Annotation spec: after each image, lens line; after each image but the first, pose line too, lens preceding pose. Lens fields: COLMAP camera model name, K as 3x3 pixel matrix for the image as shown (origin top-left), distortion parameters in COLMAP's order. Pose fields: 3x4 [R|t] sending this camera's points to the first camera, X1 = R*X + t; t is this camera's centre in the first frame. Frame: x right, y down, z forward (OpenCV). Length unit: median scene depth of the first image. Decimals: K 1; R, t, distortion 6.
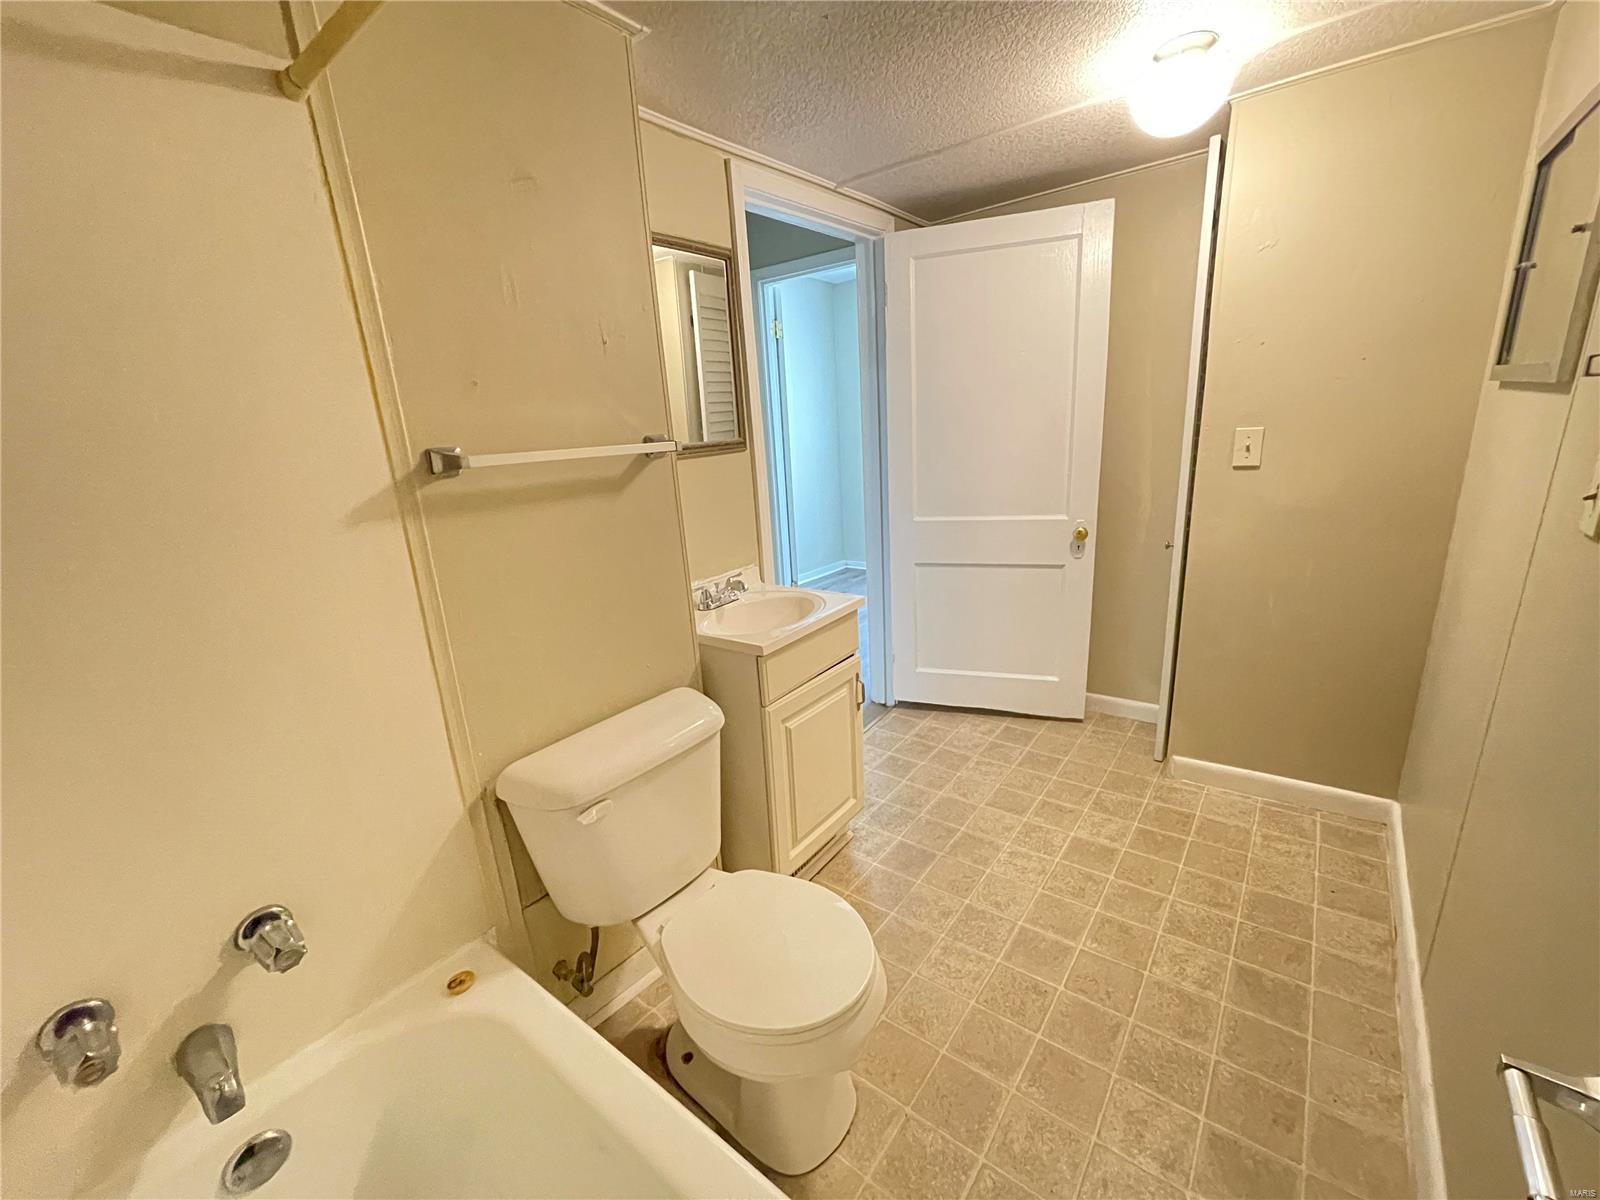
lens RADIAL K [[654.9, 0, 797.1], [0, 654.9, 606.8], [0, 0, 1]] dist [0.000064, 0.000044]
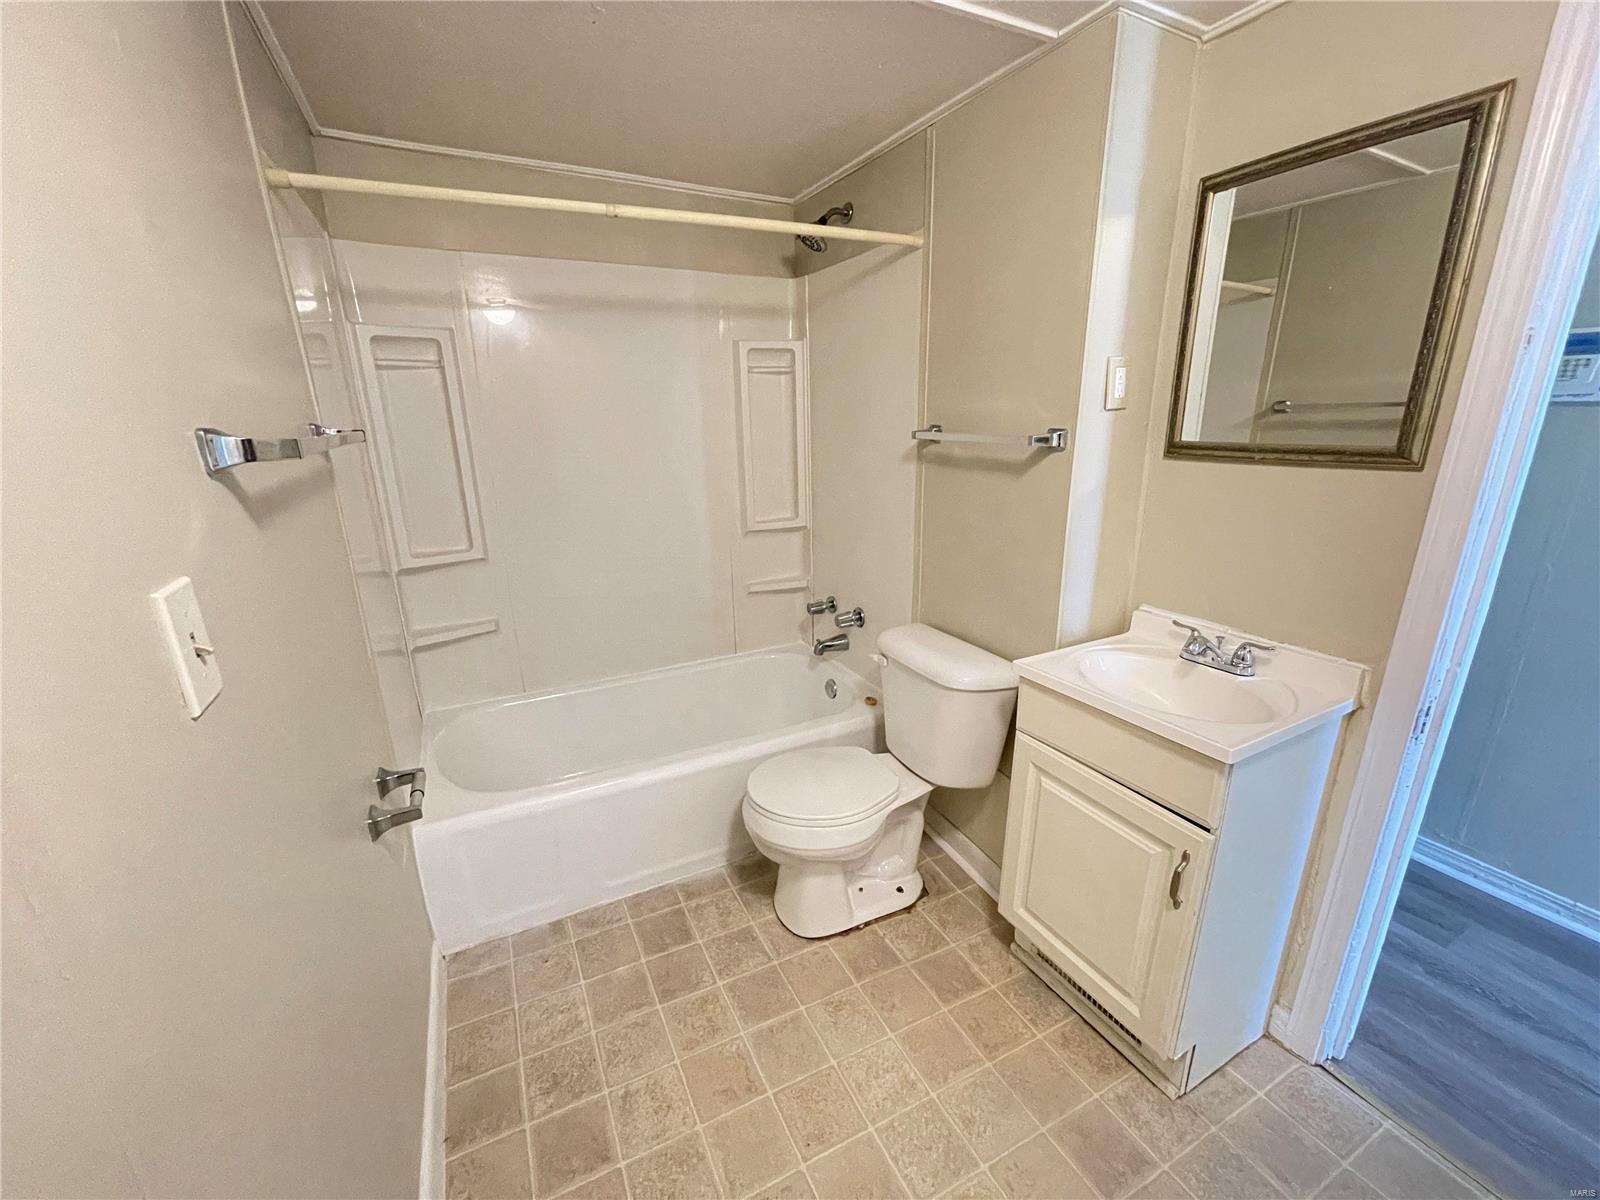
lens RADIAL K [[639.3, 0, 803.7], [0, 639.3, 624.8], [0, 0, 1]] dist [-0.055085, 0.000012]
pose [[-0.433646, 0.330836, -0.838152, 0.913810], [-0.206215, 0.869038, 0.449720, -0.368413], [0.877170, 0.367859, -0.308631, 1.115182]]
